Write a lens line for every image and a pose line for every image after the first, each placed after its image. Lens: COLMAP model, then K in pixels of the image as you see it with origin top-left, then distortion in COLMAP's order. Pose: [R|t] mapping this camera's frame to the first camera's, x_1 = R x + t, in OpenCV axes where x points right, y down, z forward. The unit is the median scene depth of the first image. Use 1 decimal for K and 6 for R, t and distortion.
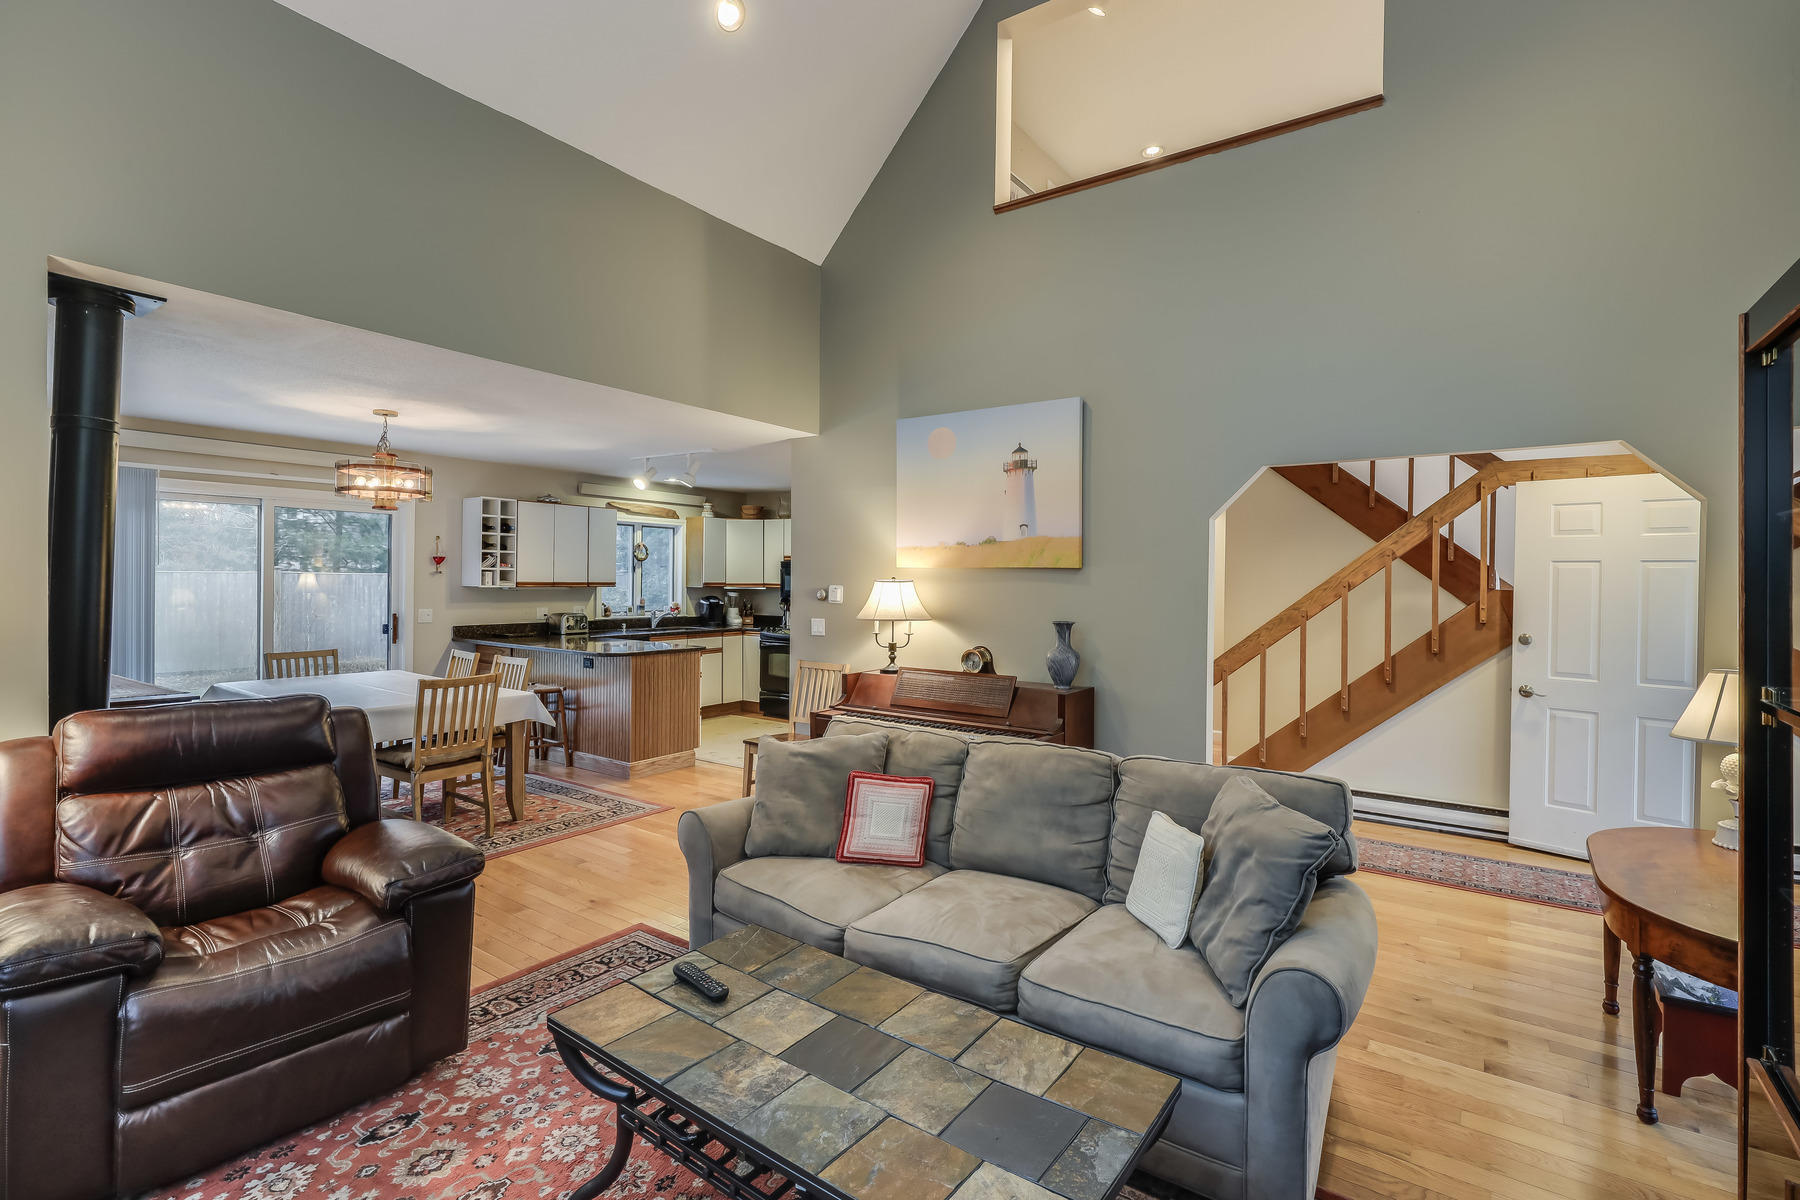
lens RADIAL K [[820.5, 0, 936.7], [0, 820.5, 579.8], [0, 0, 1]] dist [-0.003098, 0.001147]
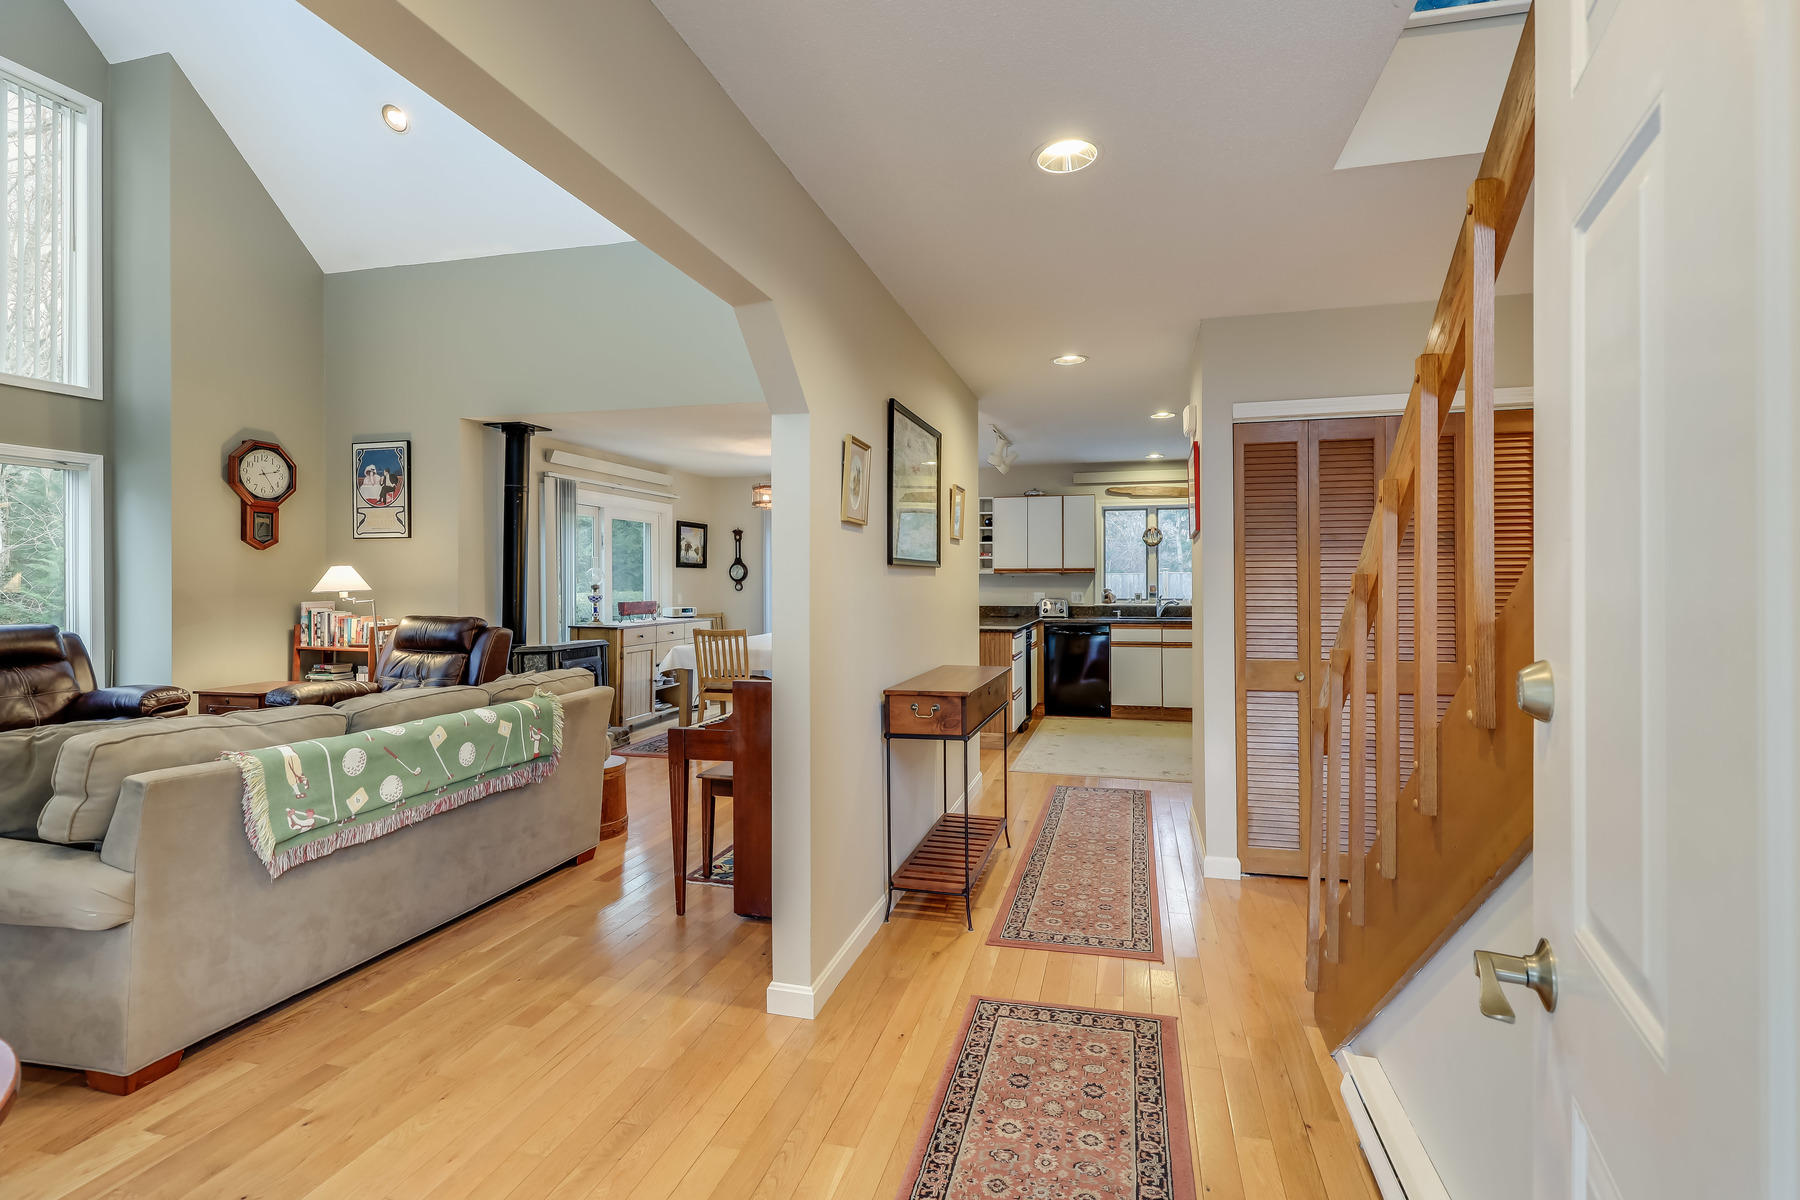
lens RADIAL K [[820.5, 0, 921.6], [0, 820.5, 577.8], [0, 0, 1]] dist [-0.003098, 0.001147]
pose [[0.340666, -0.016884, -0.940033, 0.458215], [0.005843, 0.999857, -0.015841, 0.028484], [0.940166, -0.000096, 0.340716, 0.444155]]
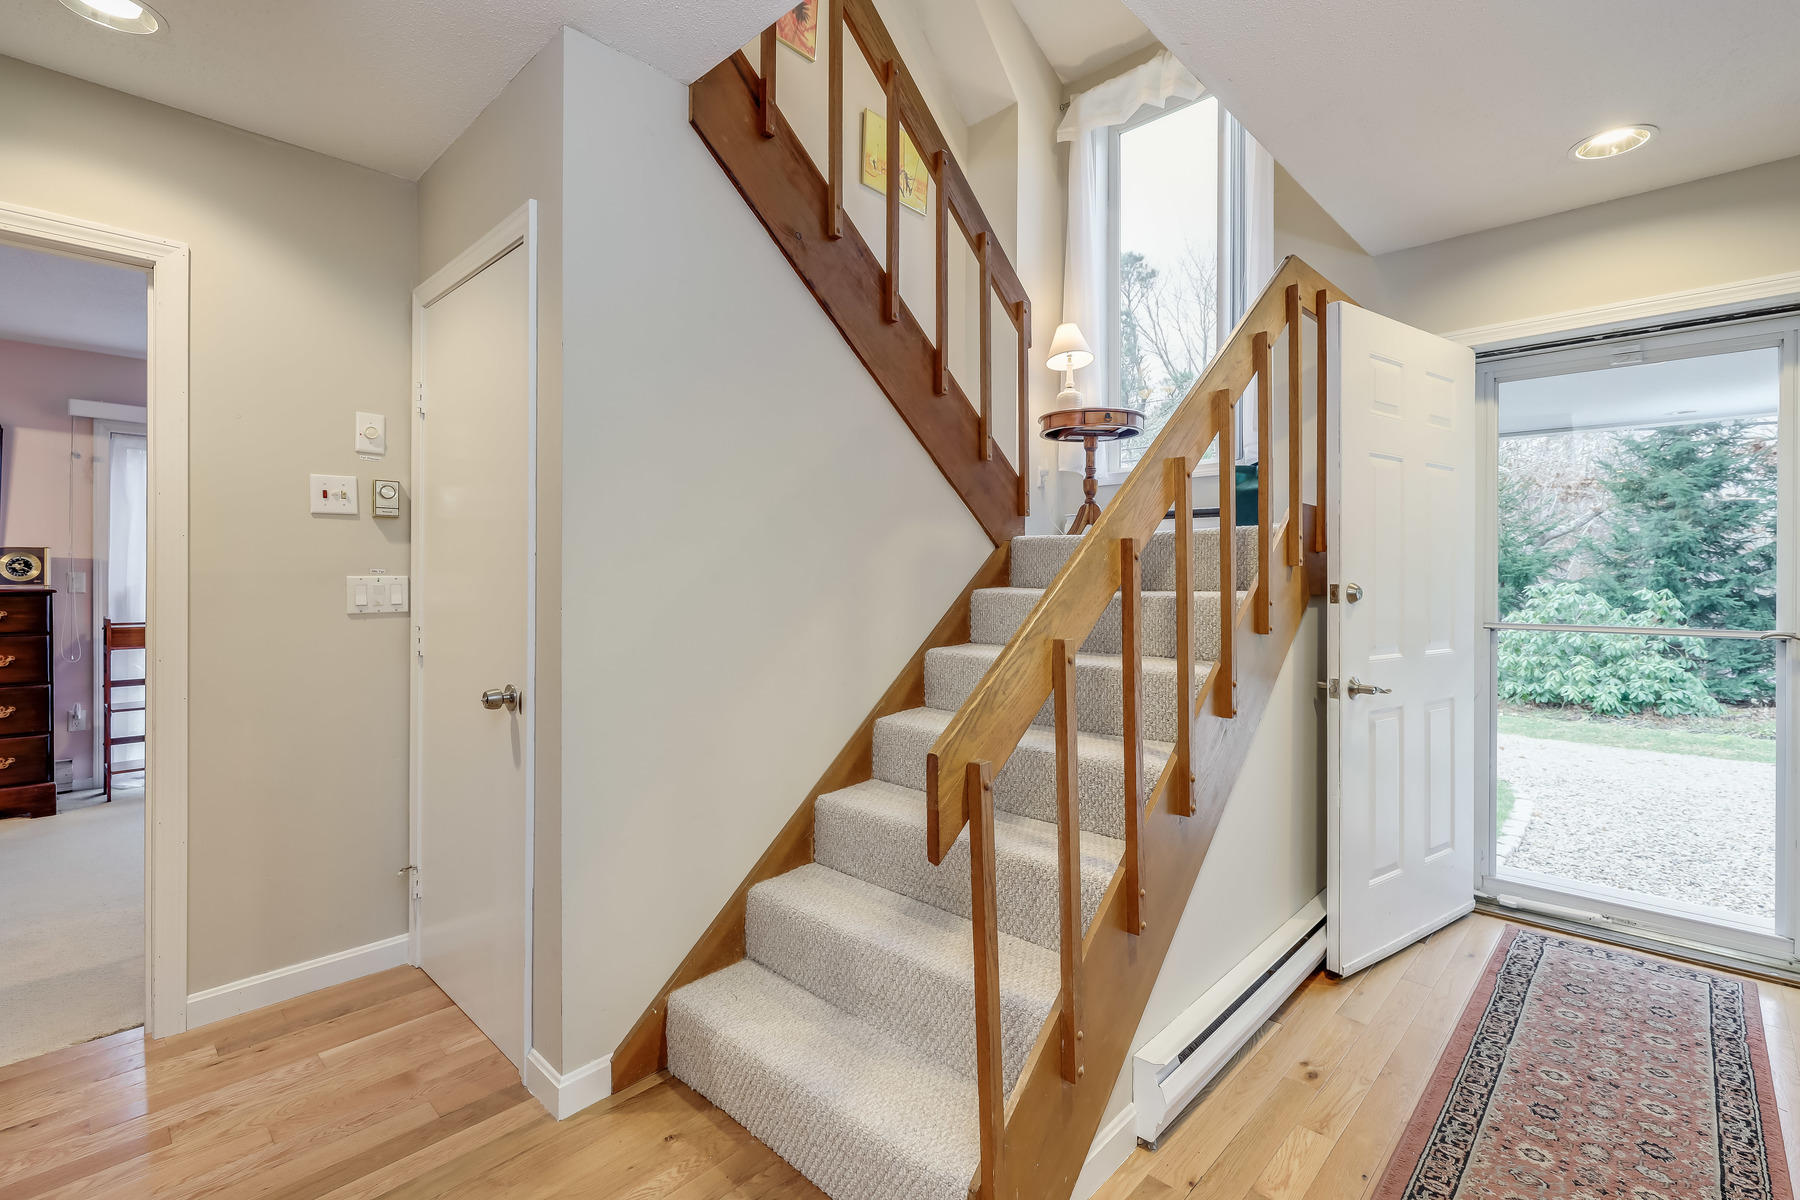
lens RADIAL K [[820.5, 0, 931.6], [0, 820.5, 579.5], [0, 0, 1]] dist [-0.003098, 0.001147]
pose [[0.152813, -0.013225, 0.988167, 0.073205], [0.001503, 0.999912, 0.013150, 0.031253], [-0.988254, -0.000524, 0.152819, 0.662812]]
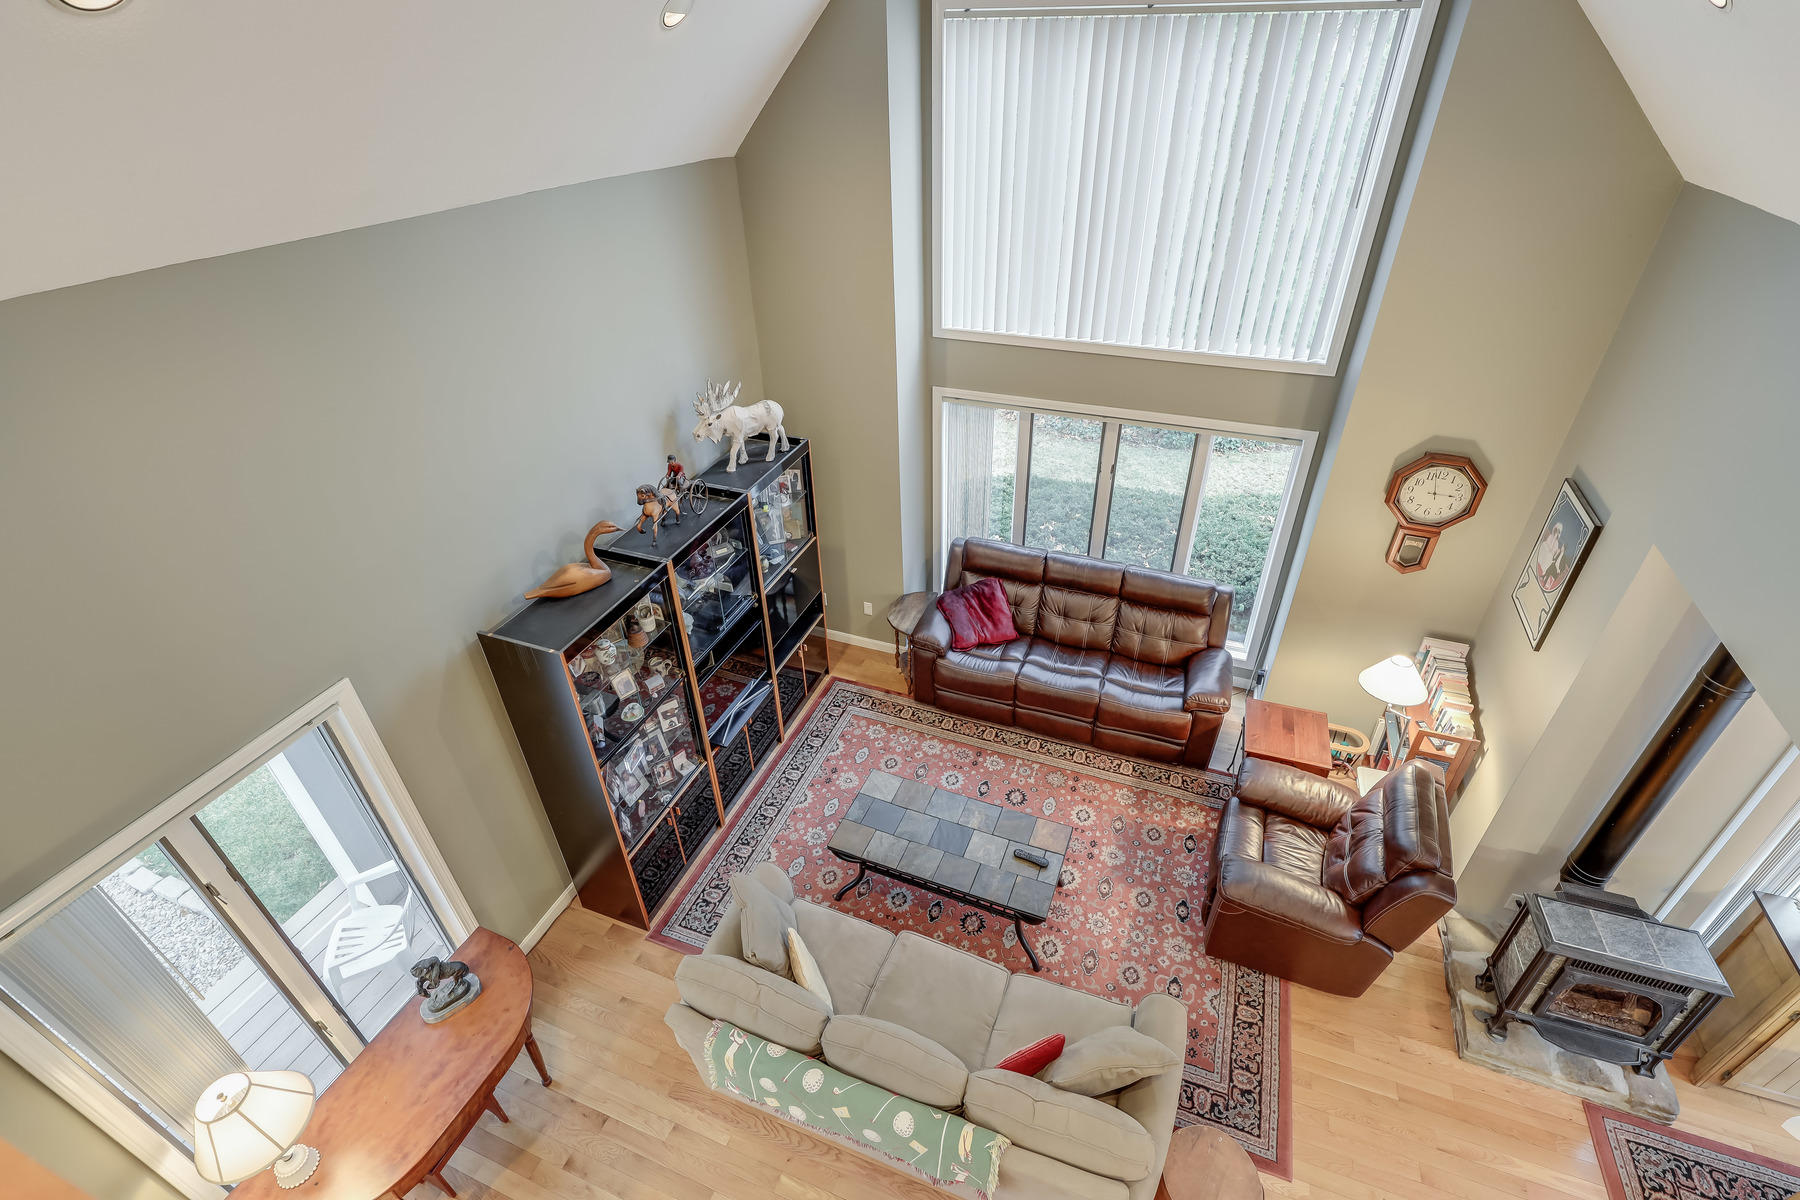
lens RADIAL K [[820.5, 0, 929.2], [0, 820.5, 593.0], [0, 0, 1]] dist [-0.003098, 0.001147]
pose [[-0.971465, 0.127473, -0.200017, 0.078014], [-0.006035, 0.829743, 0.558113, -0.317108], [0.237107, 0.543394, -0.805297, 0.555510]]
